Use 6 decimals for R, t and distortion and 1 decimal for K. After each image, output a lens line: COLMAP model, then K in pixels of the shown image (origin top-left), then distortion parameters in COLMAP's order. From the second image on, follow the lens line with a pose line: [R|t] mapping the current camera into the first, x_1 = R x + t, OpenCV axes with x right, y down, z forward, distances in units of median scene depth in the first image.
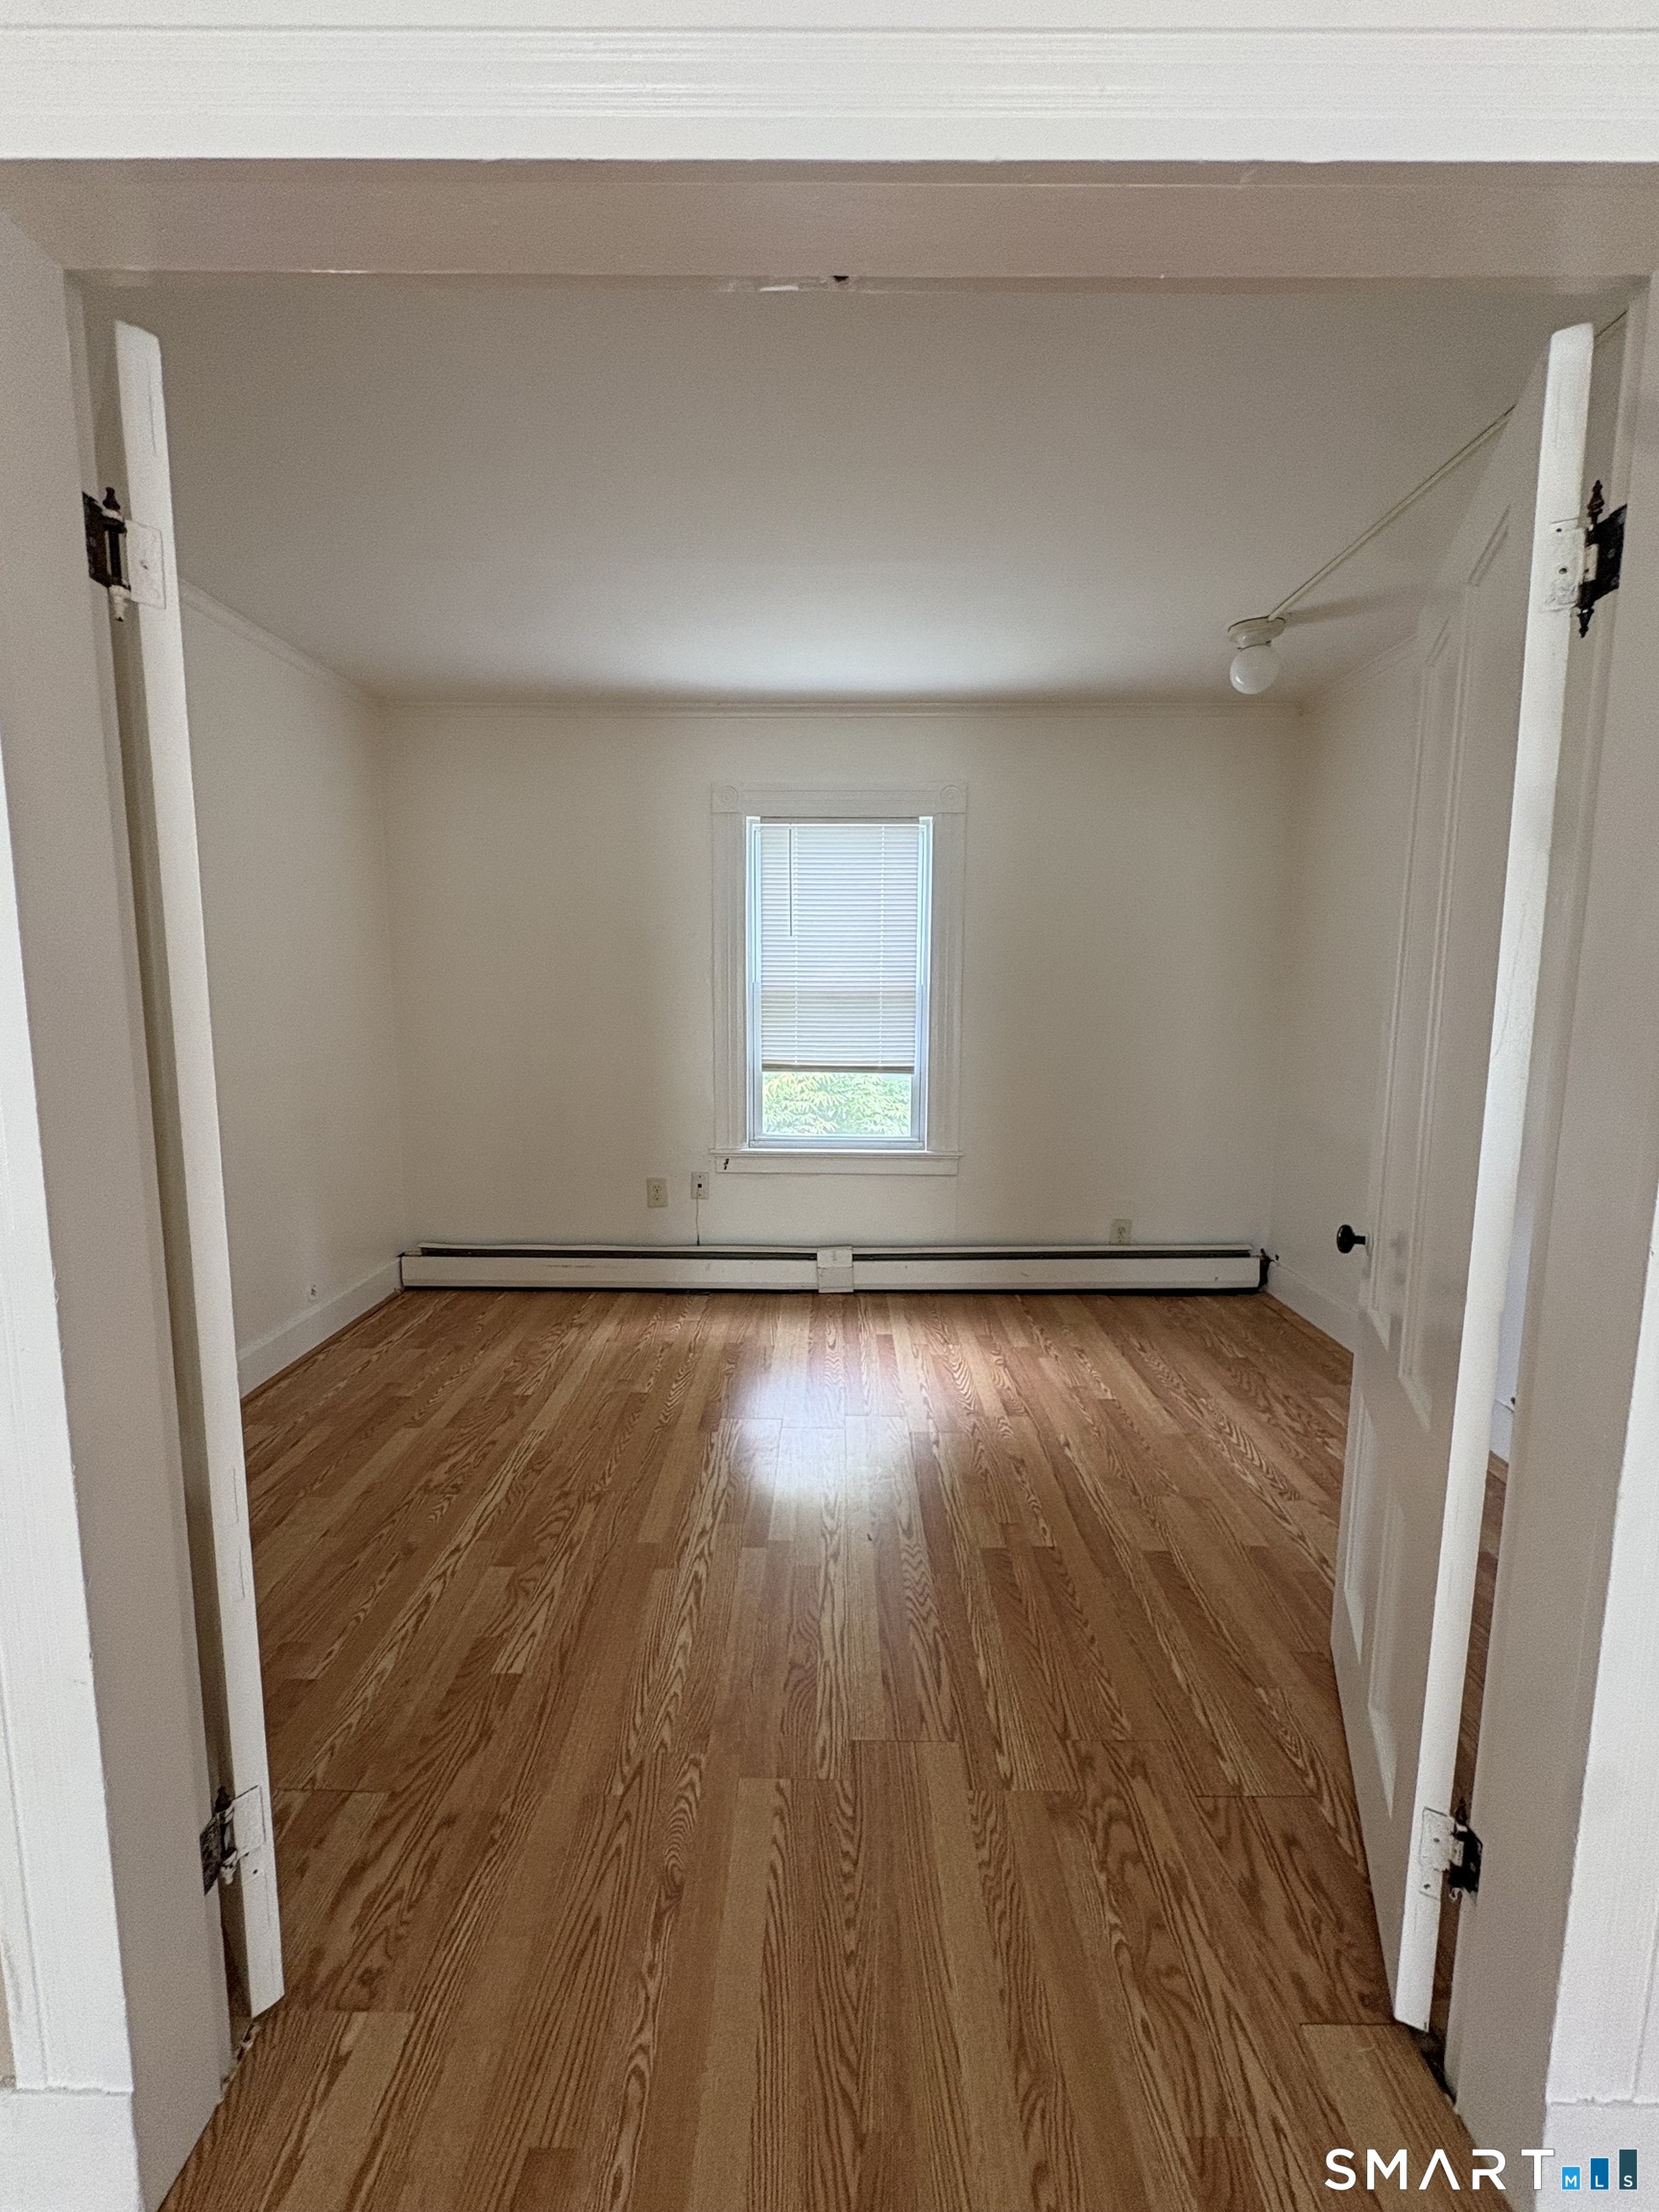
lens RADIAL K [[882.7, 0, 831.8], [0, 882.7, 1100.9], [0, 0, 1]] dist [0.000374, 0.000634]
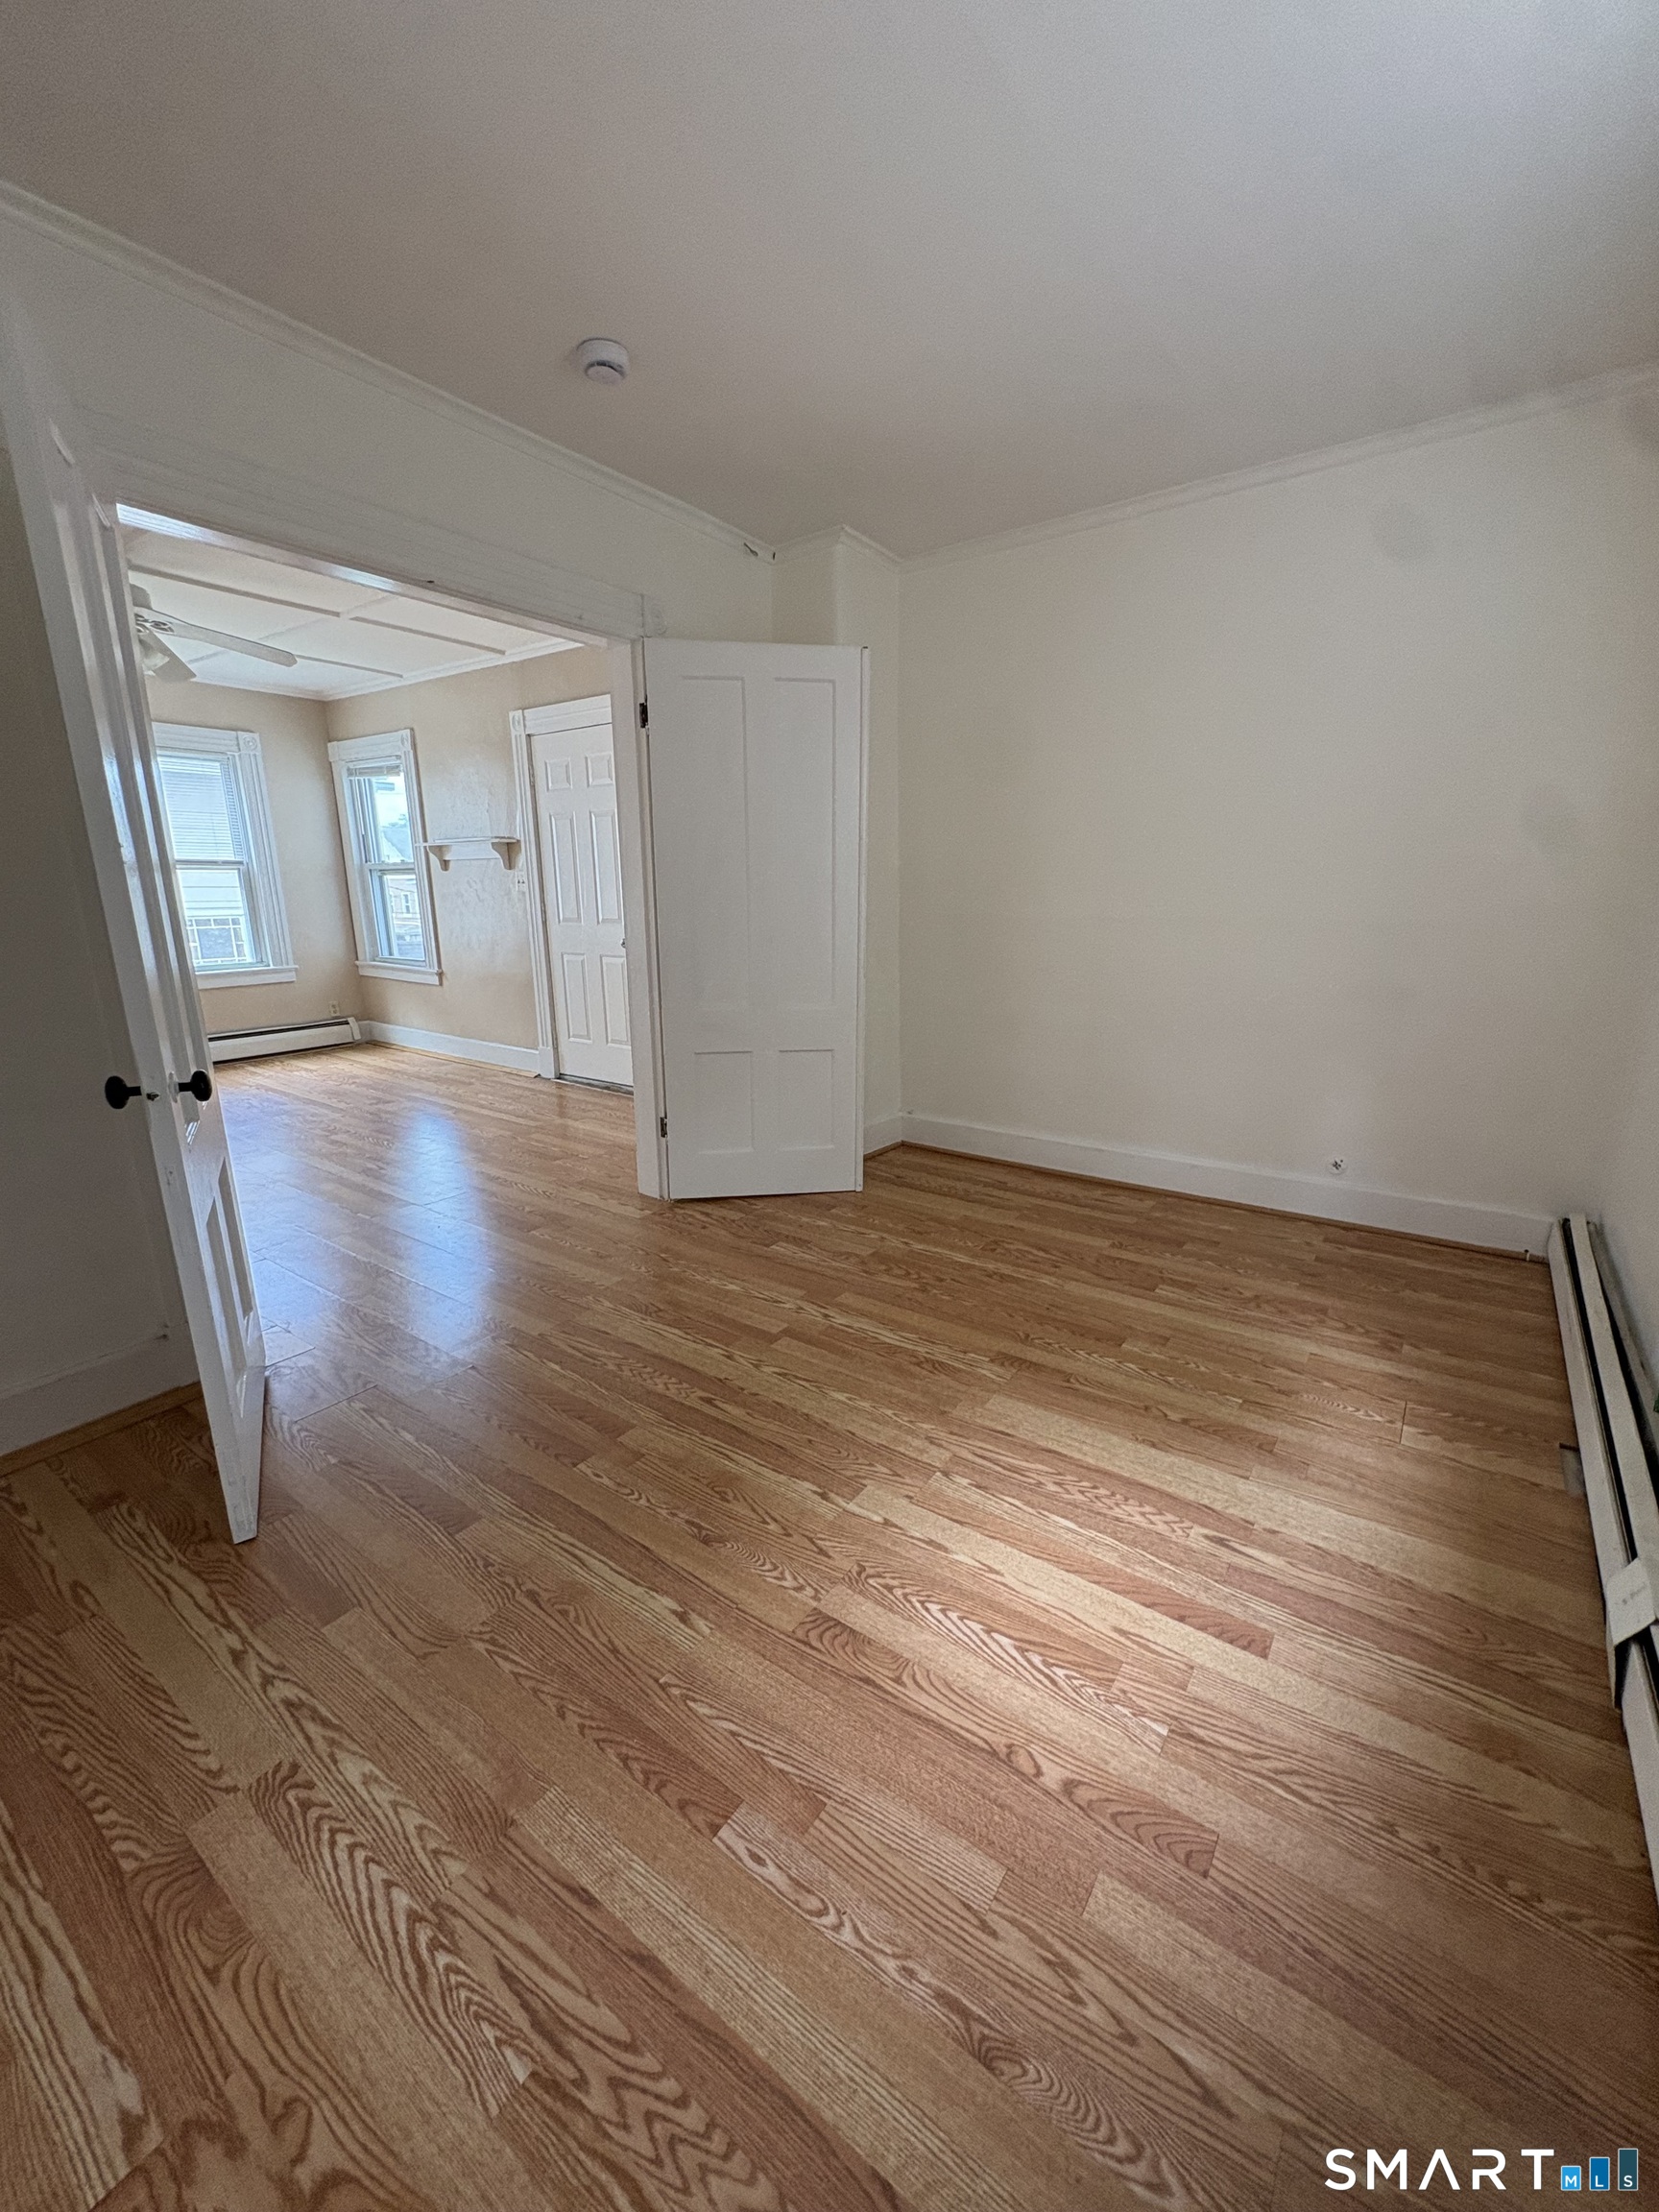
lens RADIAL K [[882.7, 0, 838.9], [0, 882.7, 1106.2], [0, 0, 1]] dist [0.000374, 0.000634]
pose [[-0.577152, 0.195412, -0.792912, 0.569321], [-0.095739, 0.948062, 0.303336, -0.102336], [0.811005, 0.250984, -0.528467, 1.241653]]
